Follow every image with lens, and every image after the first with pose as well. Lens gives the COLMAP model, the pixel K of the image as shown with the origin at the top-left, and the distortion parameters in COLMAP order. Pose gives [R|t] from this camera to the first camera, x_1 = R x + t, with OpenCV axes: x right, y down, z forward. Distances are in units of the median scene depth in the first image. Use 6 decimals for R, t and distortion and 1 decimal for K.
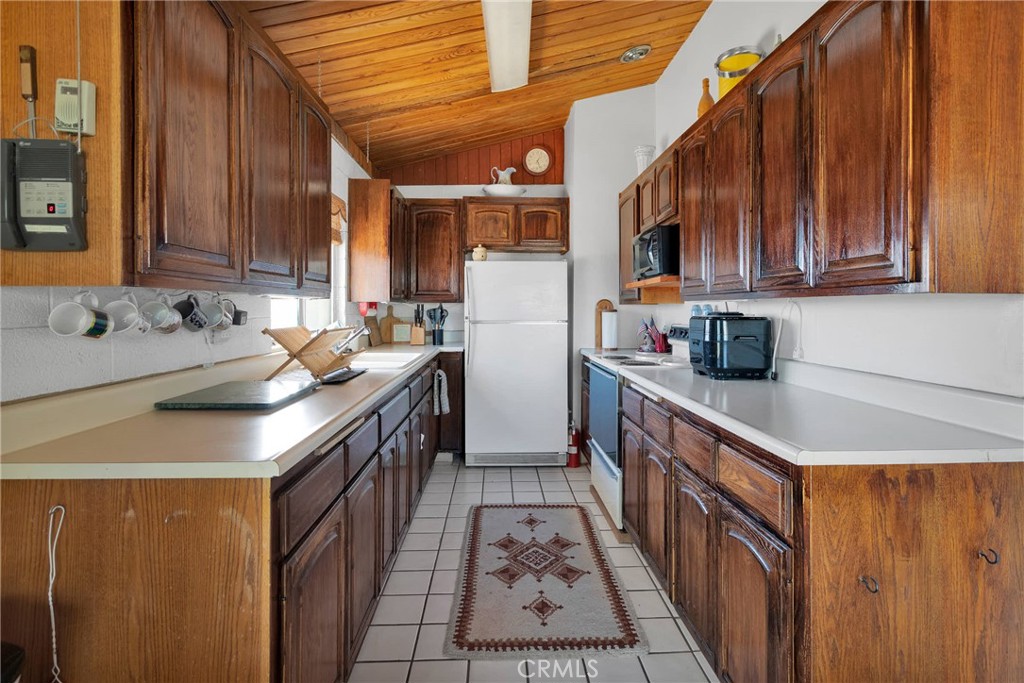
lens RADIAL K [[488.9, 0, 506.0], [0, 488.9, 308.8], [0, 0, 1]] dist [0.004431, 0.000672]
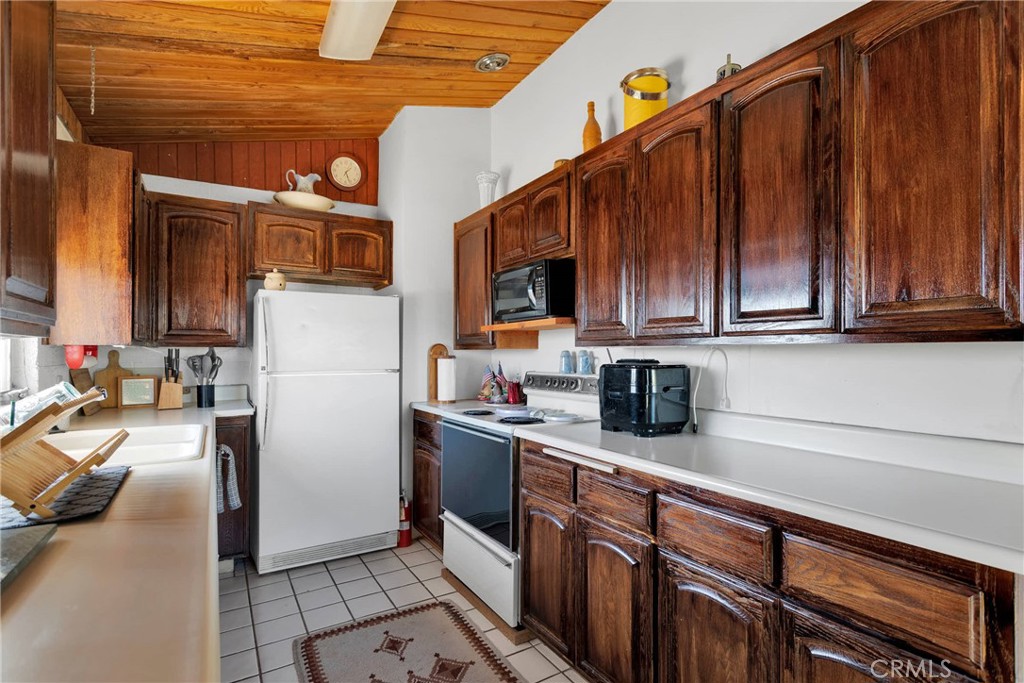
lens RADIAL K [[488.9, 0, 512.5], [0, 488.9, 350.2], [0, 0, 1]] dist [0.004431, 0.000672]
pose [[0.871812, 0.000080, 0.489840, -0.122641], [0.002553, 0.999986, -0.004708, -0.004170], [-0.489834, 0.005355, 0.871799, 0.211037]]
